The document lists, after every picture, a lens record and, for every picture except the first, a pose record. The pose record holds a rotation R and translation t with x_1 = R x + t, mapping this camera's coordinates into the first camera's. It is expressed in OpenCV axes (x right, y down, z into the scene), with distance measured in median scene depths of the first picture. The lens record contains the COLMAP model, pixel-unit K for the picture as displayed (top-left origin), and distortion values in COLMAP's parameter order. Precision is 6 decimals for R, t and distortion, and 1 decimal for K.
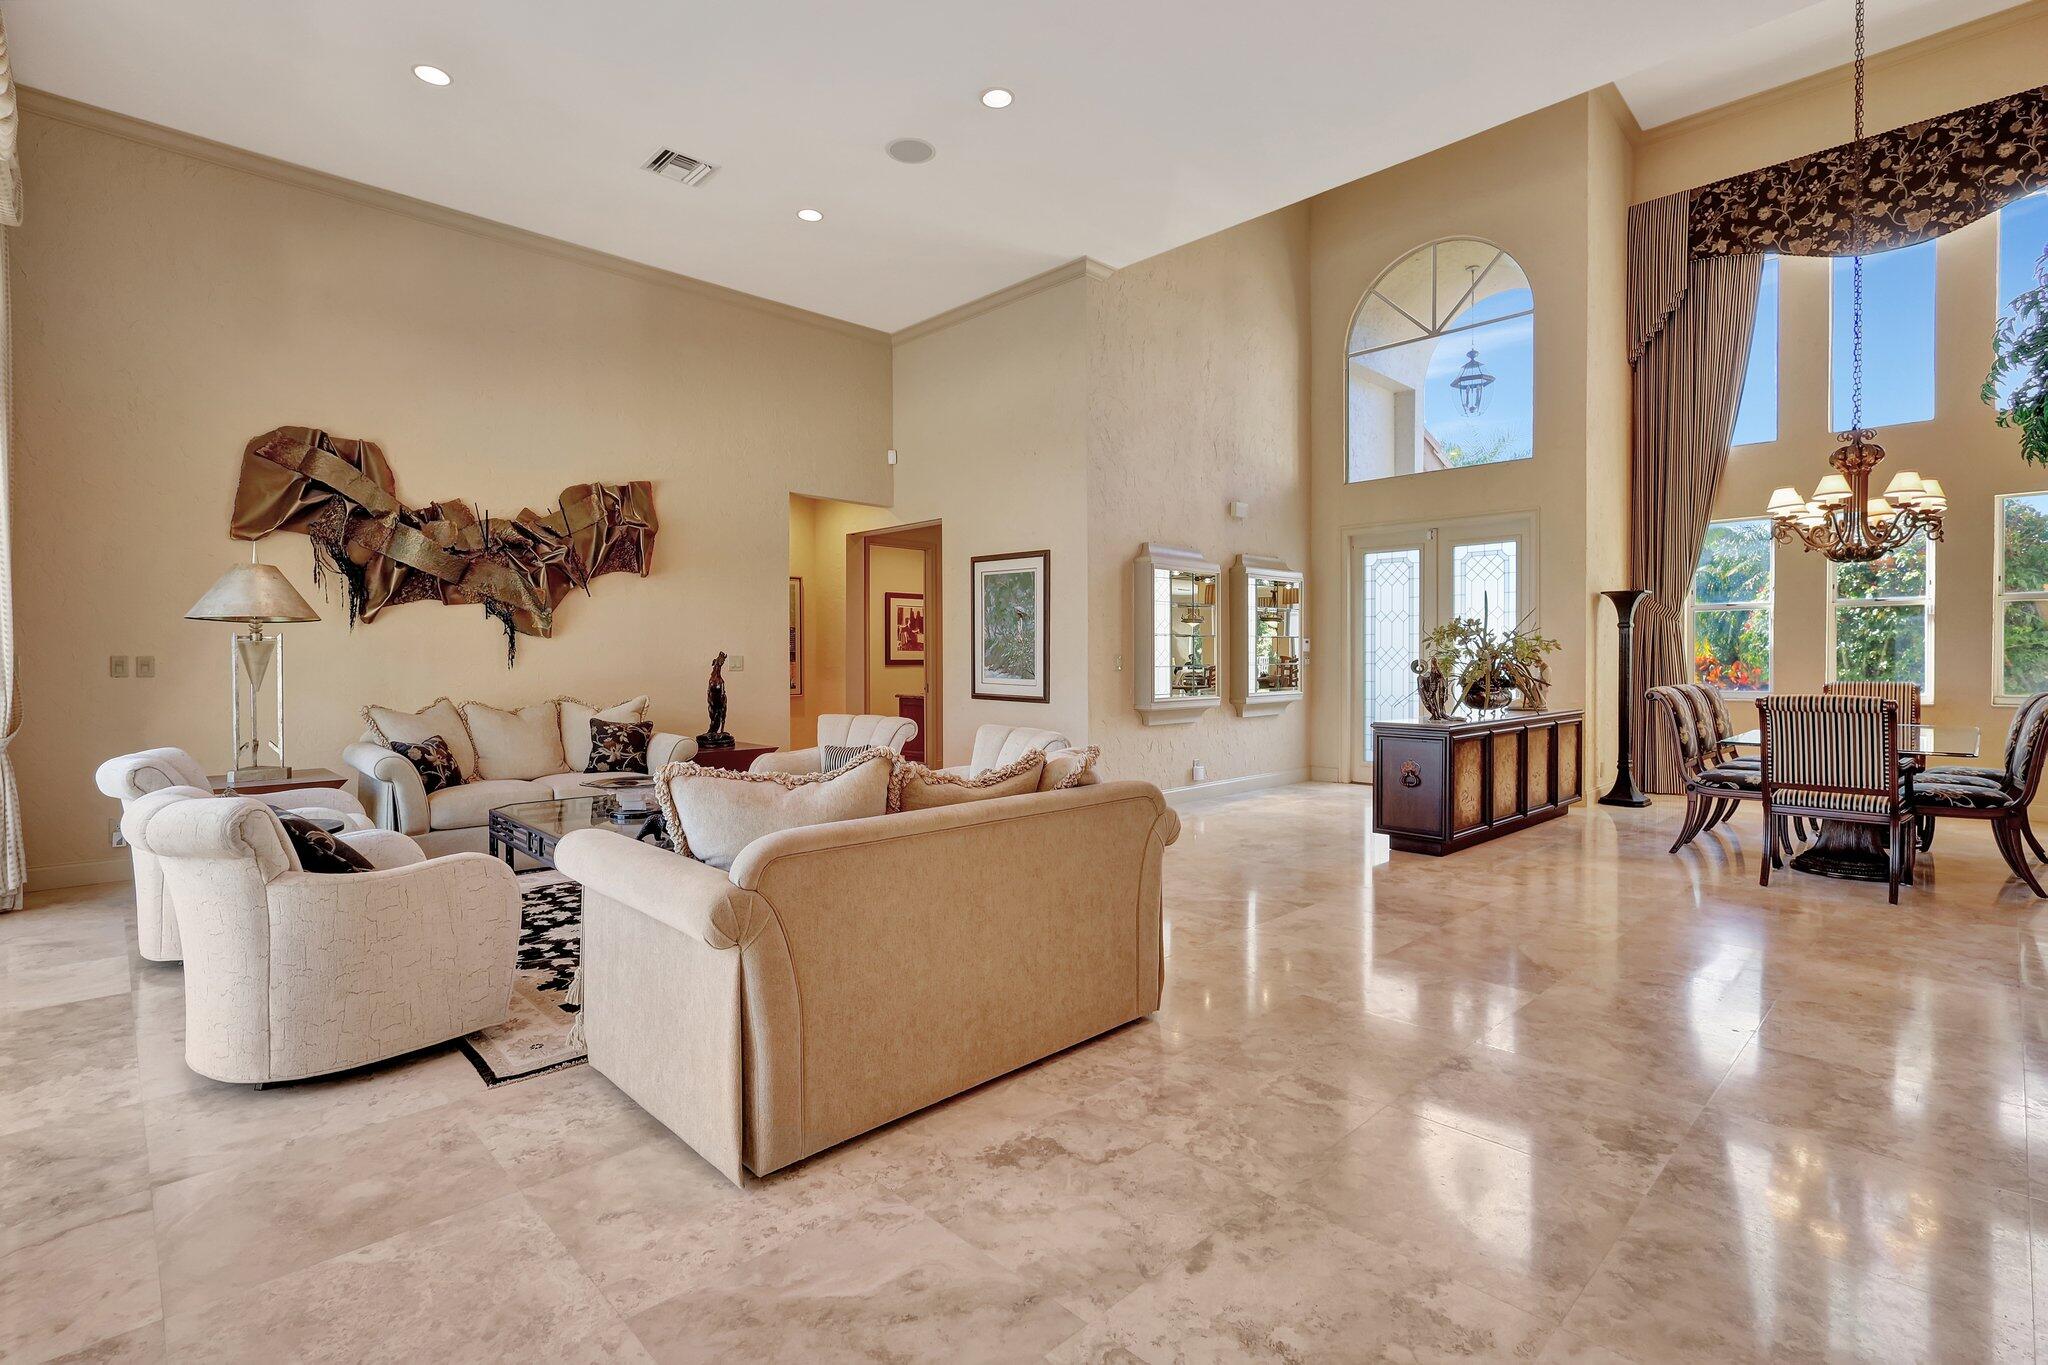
lens RADIAL K [[951.4, 0, 1027.4], [0, 951.4, 664.8], [0, 0, 1]] dist [0.000554, 0.000491]
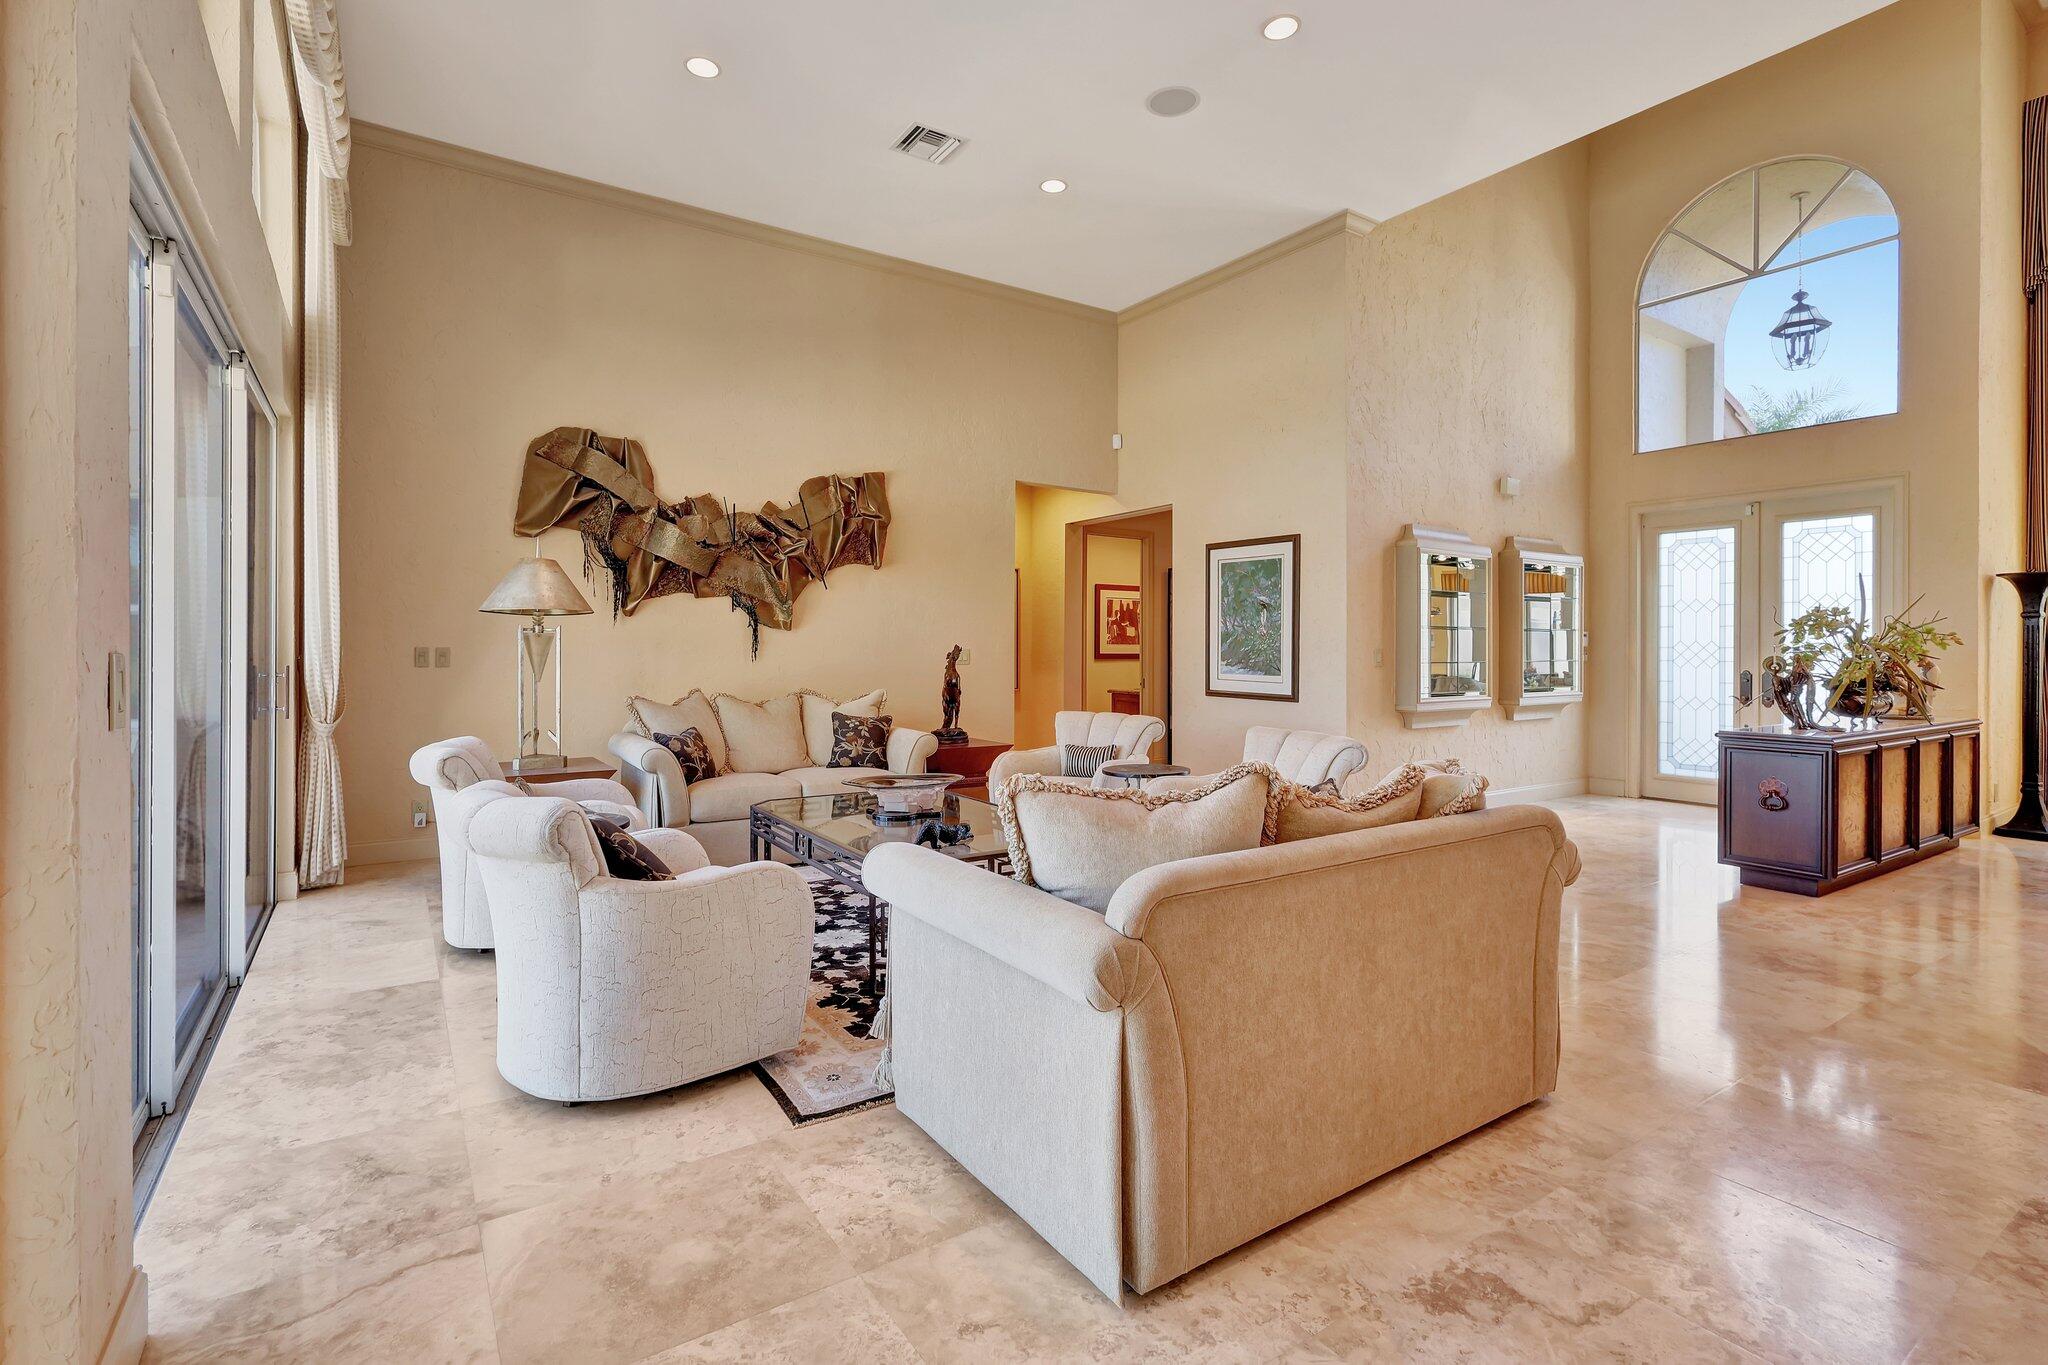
lens RADIAL K [[952.0, 0, 1025.0], [0, 952.0, 648.7], [0, 0, 1]] dist [-0.000882, 0.000811]
pose [[0.983472, 0.003508, -0.181024, -0.078654], [-0.005403, 0.999936, -0.009976, -0.000473], [0.180977, 0.010789, 0.983428, 0.061190]]
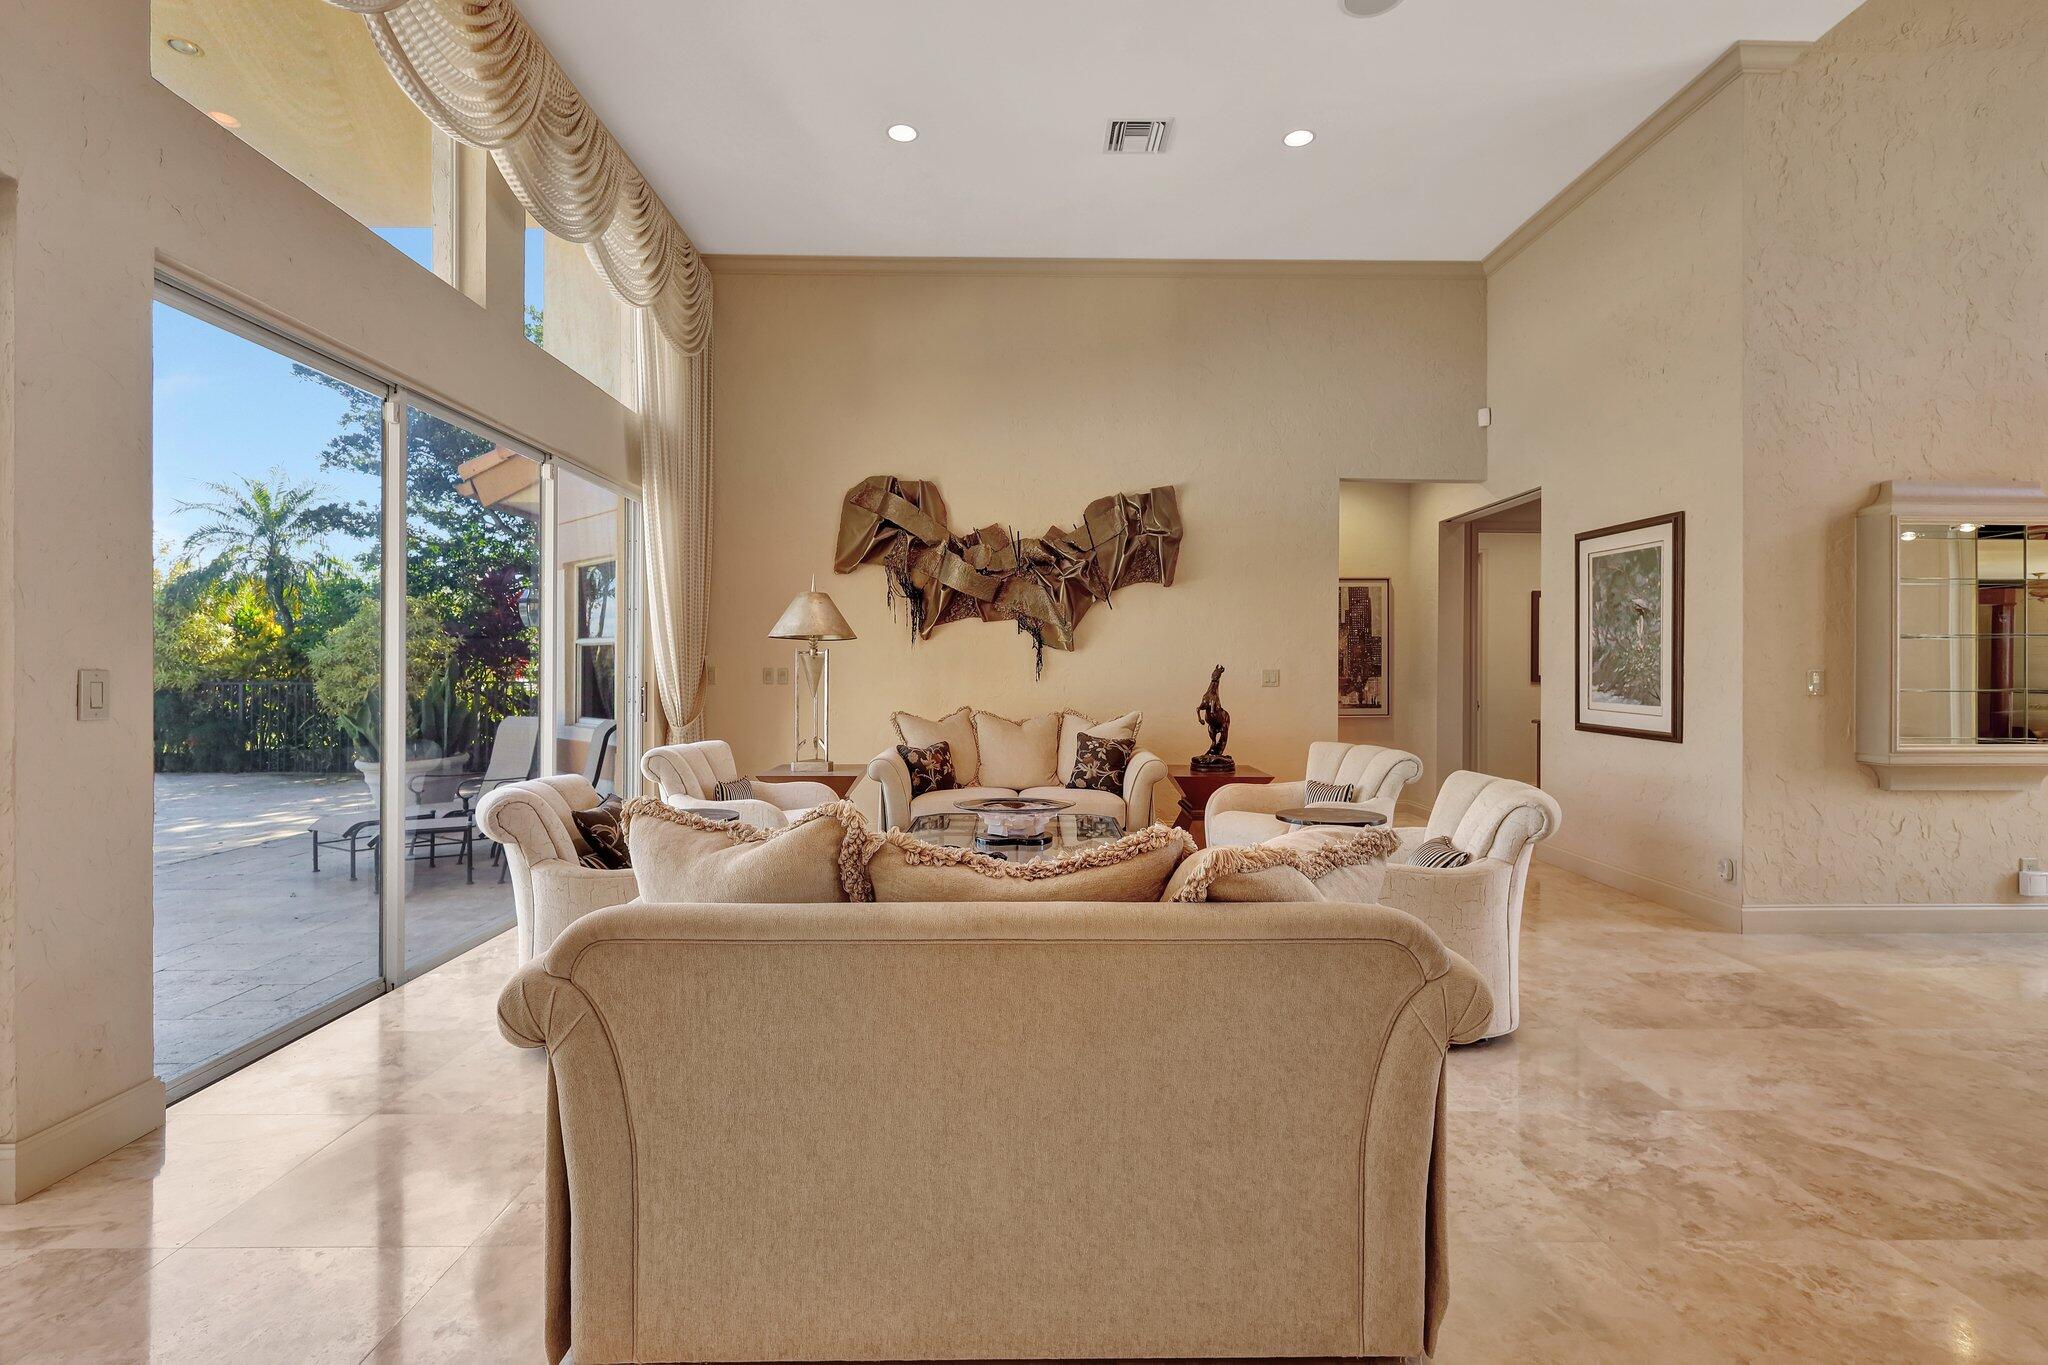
lens RADIAL K [[951.4, 0, 1027.4], [0, 951.4, 664.8], [0, 0, 1]] dist [0.000554, 0.000491]
pose [[0.726271, 0.000391, -0.687408, 0.165476], [-0.010289, 0.999894, -0.010301, -0.002795], [0.687331, 0.014554, 0.726199, 0.232002]]
